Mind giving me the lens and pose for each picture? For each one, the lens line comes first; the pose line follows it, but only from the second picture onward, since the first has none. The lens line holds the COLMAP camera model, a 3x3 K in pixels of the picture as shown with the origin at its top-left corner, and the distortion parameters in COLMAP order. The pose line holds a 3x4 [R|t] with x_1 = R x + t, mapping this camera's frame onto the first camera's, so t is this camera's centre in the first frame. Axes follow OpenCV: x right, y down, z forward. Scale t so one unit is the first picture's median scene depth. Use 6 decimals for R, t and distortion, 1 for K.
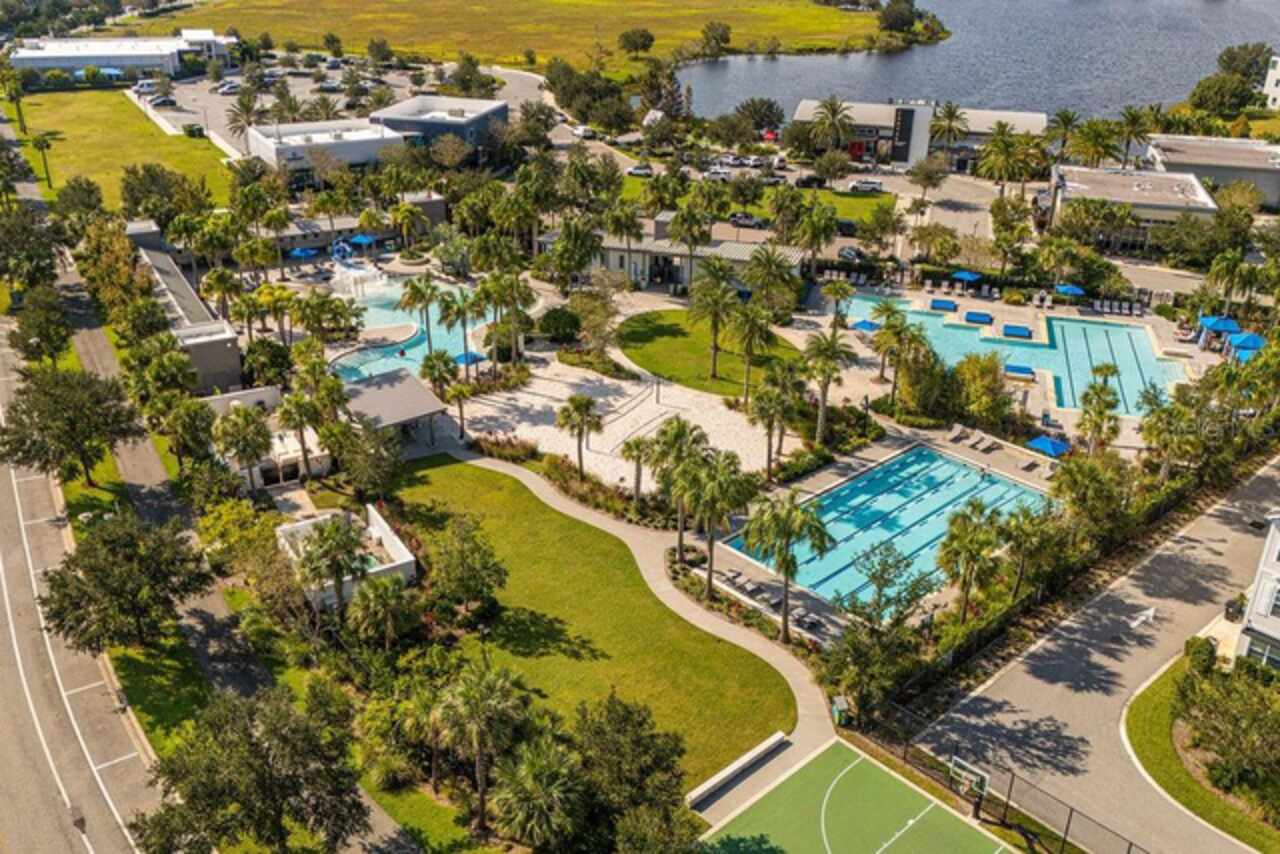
lens RADIAL K [[1107.1, 0, 640.0], [0, 1107.1, 427.0], [0, 0, 1]] dist [0.109637, -0.172349]
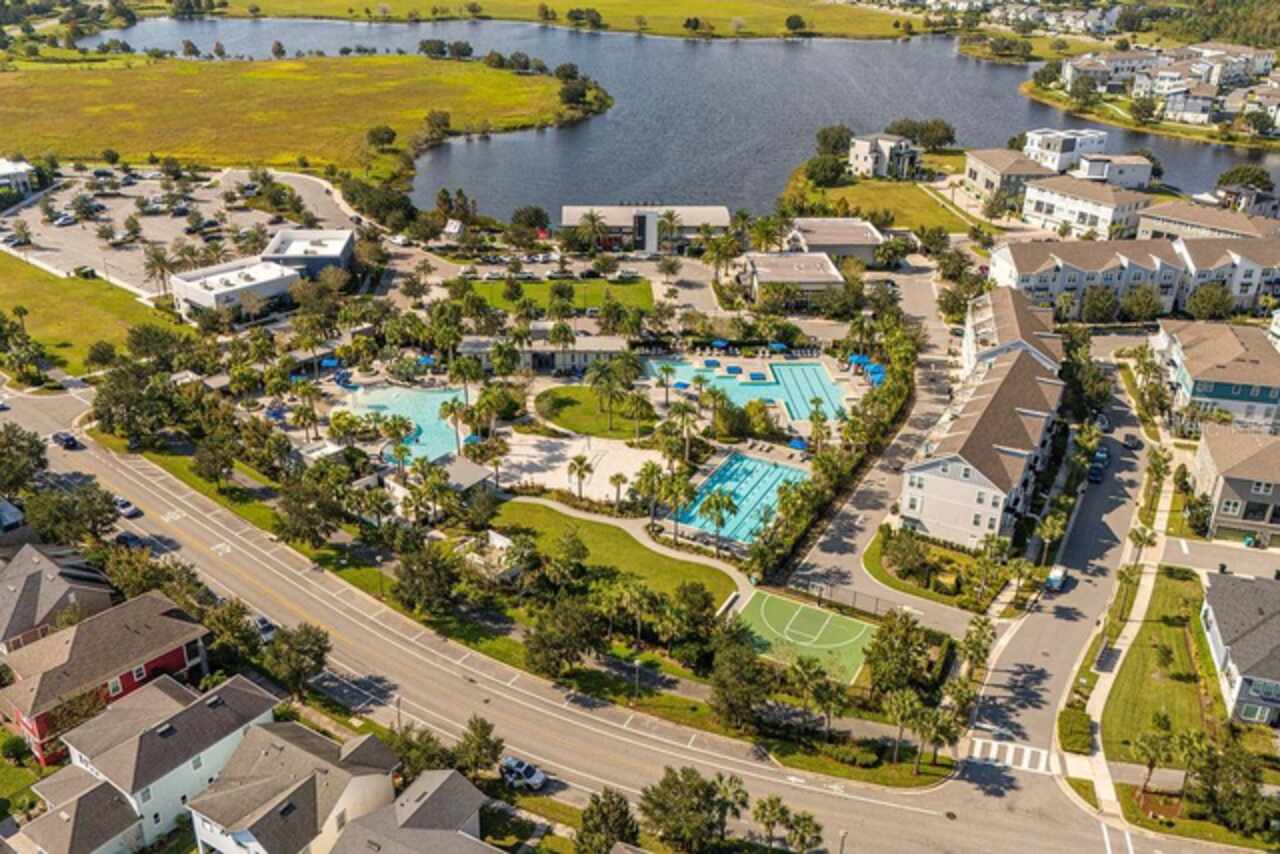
lens RADIAL K [[1107.1, 0, 640.0], [0, 1107.1, 427.0], [0, 0, 1]] dist [0.109637, -0.172349]
pose [[0.945445, -0.141132, 0.293625, -0.340389], [0.138257, 0.989922, 0.030635, -0.081765], [-0.294989, 0.011632, 0.955430, -0.571296]]
